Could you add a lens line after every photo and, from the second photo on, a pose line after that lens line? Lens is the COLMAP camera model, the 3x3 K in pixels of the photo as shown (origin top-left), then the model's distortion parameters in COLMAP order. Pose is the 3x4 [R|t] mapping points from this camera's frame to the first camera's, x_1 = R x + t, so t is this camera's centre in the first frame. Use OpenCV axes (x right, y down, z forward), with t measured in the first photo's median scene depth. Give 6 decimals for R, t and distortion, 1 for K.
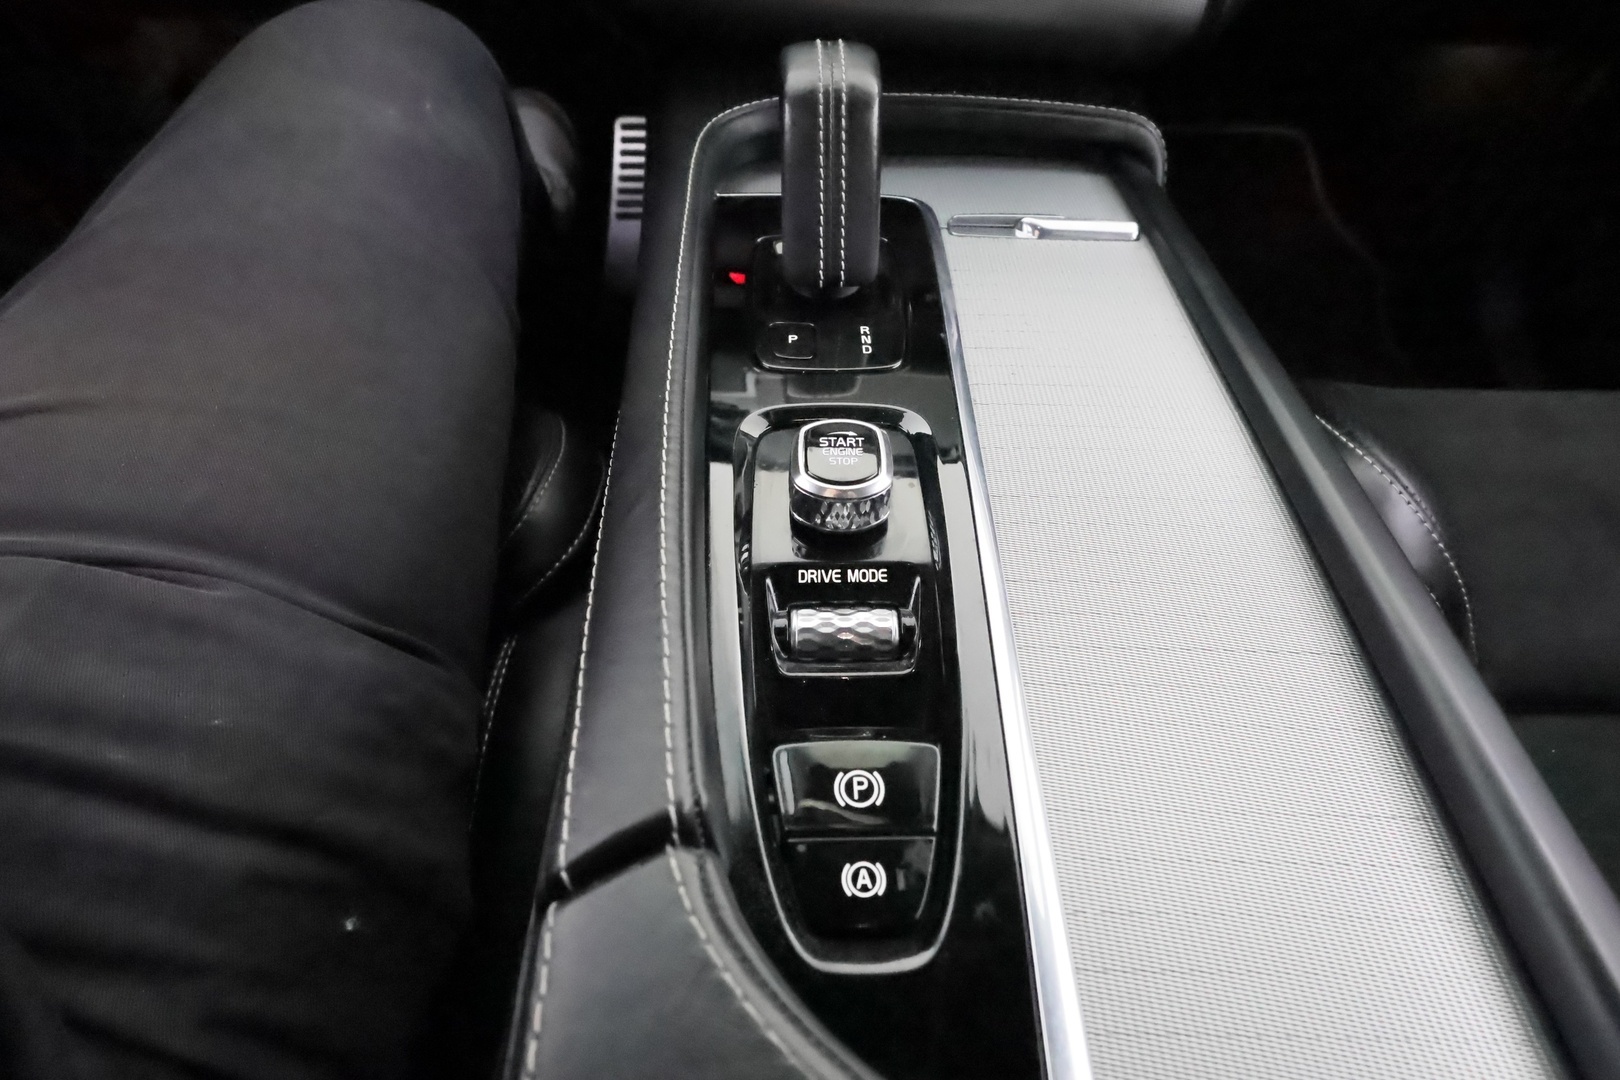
lens RADIAL K [[809.8, 0, 815.8], [0, 809.8, 551.3], [0, 0, 1]] dist [-0.010657, -0.000295]
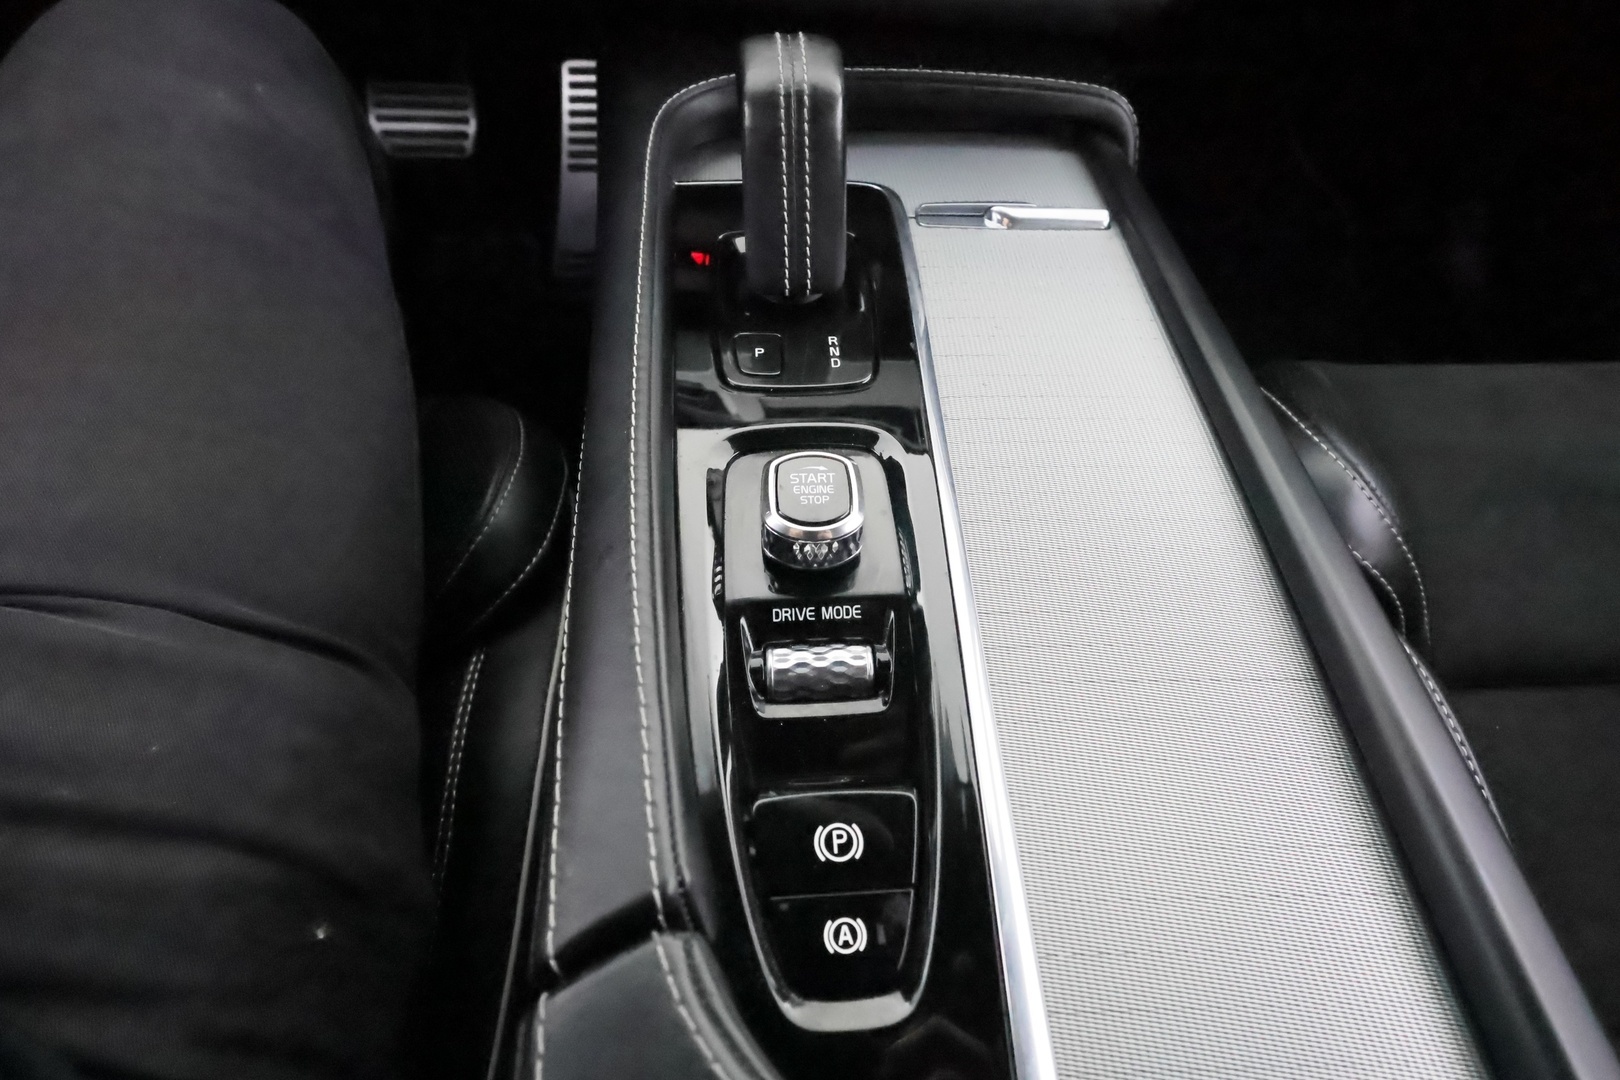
lens RADIAL K [[809.8, 0, 816.6], [0, 809.8, 541.5], [0, 0, 1]] dist [-0.010657, -0.000295]
pose [[0.999000, -0.026396, 0.036084, -0.000854], [0.023338, 0.996303, 0.082680, -0.118473], [-0.038133, -0.081755, 0.995923, 0.008524]]
